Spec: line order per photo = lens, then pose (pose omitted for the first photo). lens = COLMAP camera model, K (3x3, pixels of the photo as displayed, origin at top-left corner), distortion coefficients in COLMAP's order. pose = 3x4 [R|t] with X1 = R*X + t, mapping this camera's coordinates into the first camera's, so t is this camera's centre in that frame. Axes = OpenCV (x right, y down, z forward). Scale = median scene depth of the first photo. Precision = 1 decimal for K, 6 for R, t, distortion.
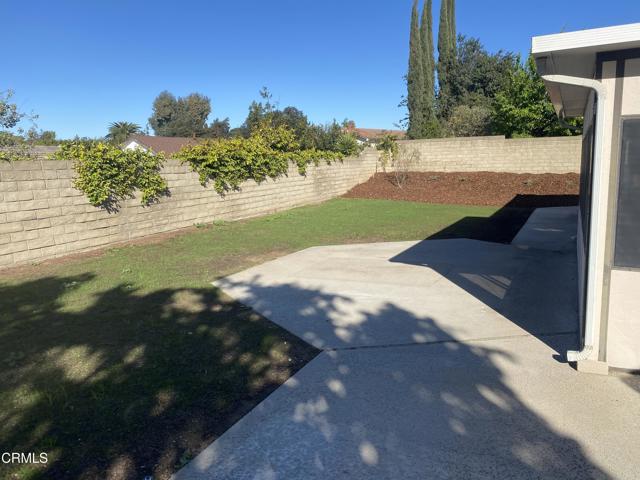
lens RADIAL K [[503.9, 0, 322.0], [0, 503.9, 242.2], [0, 0, 1]] dist [0.015202, -0.003897]
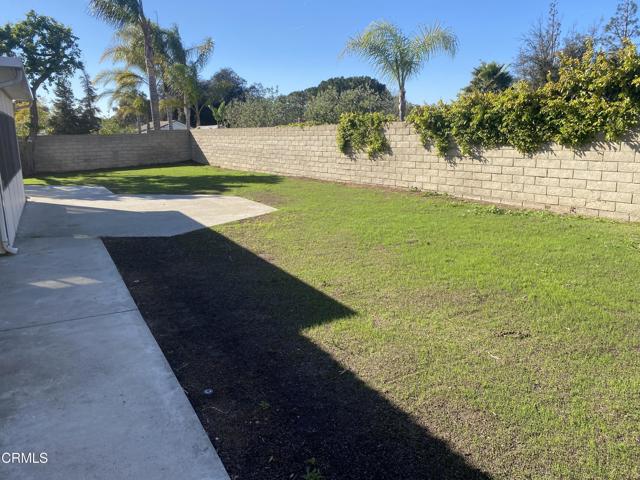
lens RADIAL K [[503.9, 0, 321.8], [0, 503.9, 238.9], [0, 0, 1]] dist [0.015202, -0.003897]
pose [[-0.578766, 0.185171, -0.794192, 0.698353], [-0.112076, 0.946577, 0.302375, -0.231974], [0.807755, 0.264014, -0.527094, 1.488608]]
